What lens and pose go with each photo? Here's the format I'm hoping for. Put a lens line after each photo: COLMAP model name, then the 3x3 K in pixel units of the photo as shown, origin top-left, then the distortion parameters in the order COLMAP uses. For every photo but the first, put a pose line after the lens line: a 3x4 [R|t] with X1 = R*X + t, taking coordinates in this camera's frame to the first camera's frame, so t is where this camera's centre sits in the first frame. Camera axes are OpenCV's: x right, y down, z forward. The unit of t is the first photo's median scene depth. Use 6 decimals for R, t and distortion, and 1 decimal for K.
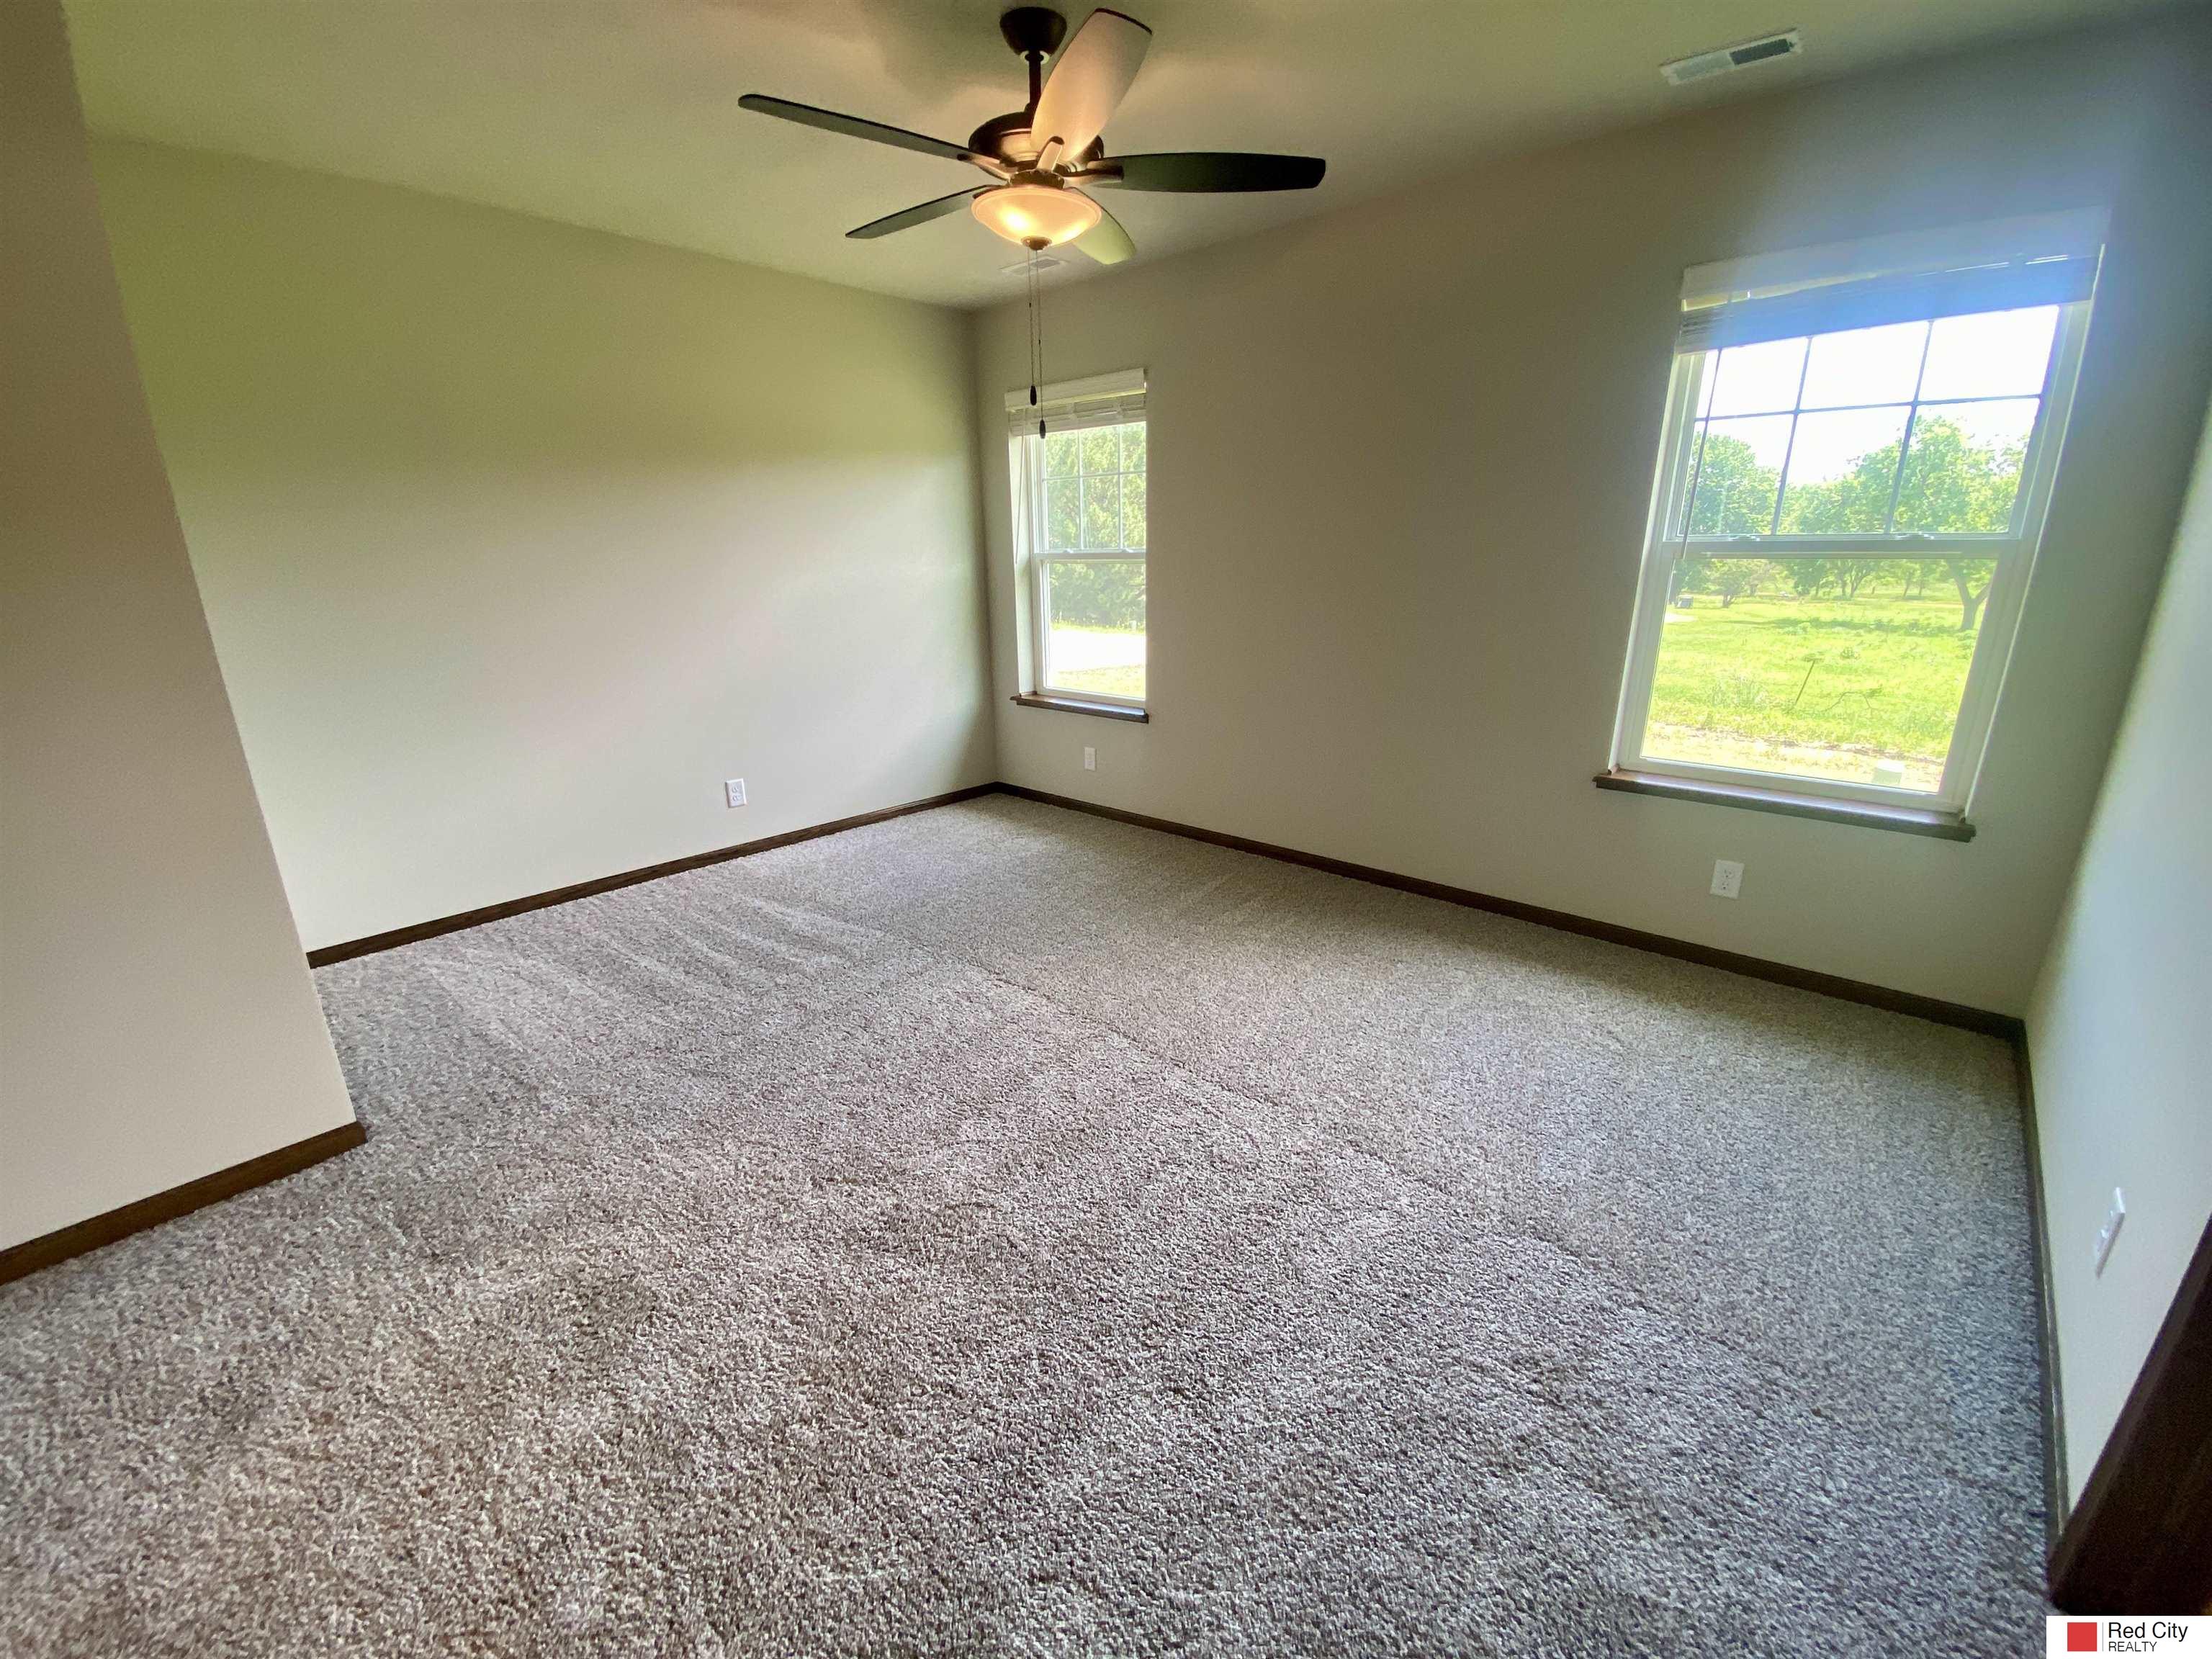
lens RADIAL K [[896.3, 0, 1106.0], [0, 896.3, 829.5], [0, 0, 1]] dist [0.001956, -0.012860]
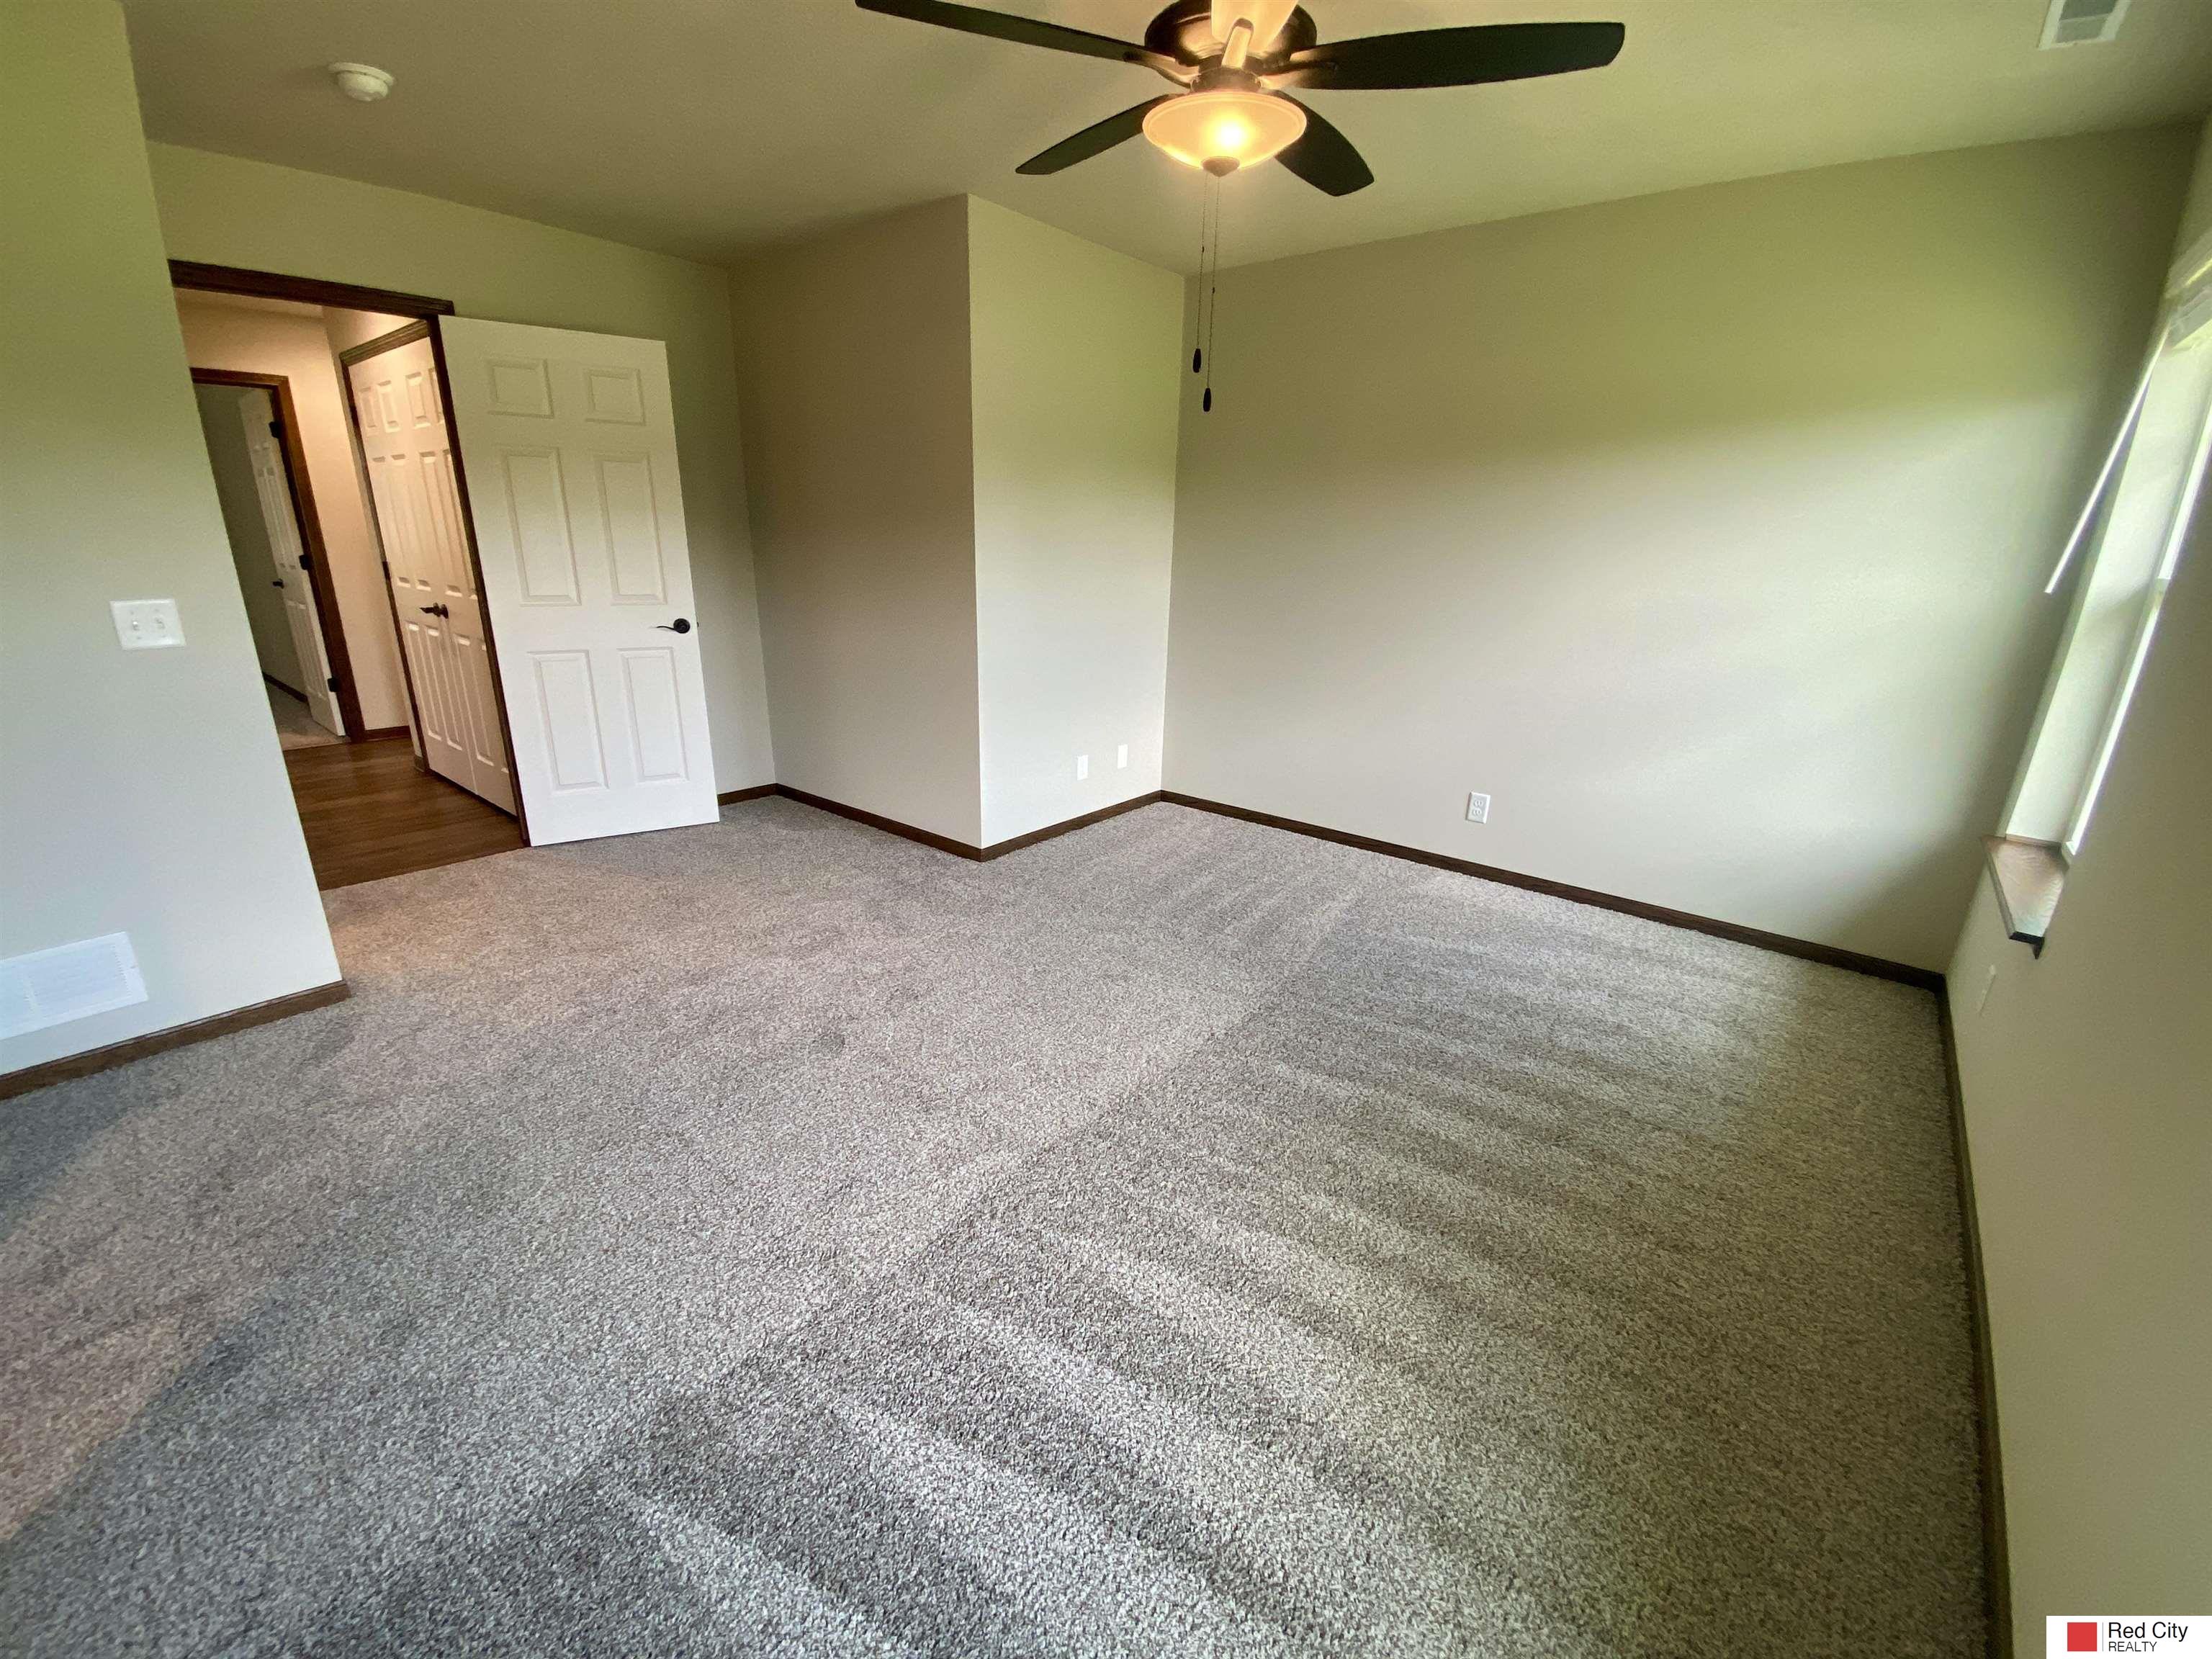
lens RADIAL K [[896.3, 0, 1106.0], [0, 896.3, 829.5], [0, 0, 1]] dist [0.001956, -0.012860]
pose [[0.042853, 0.323960, -0.945100, 0.539126], [-0.316783, 0.901563, 0.294673, -0.202780], [0.947530, 0.286764, 0.141260, 0.602719]]
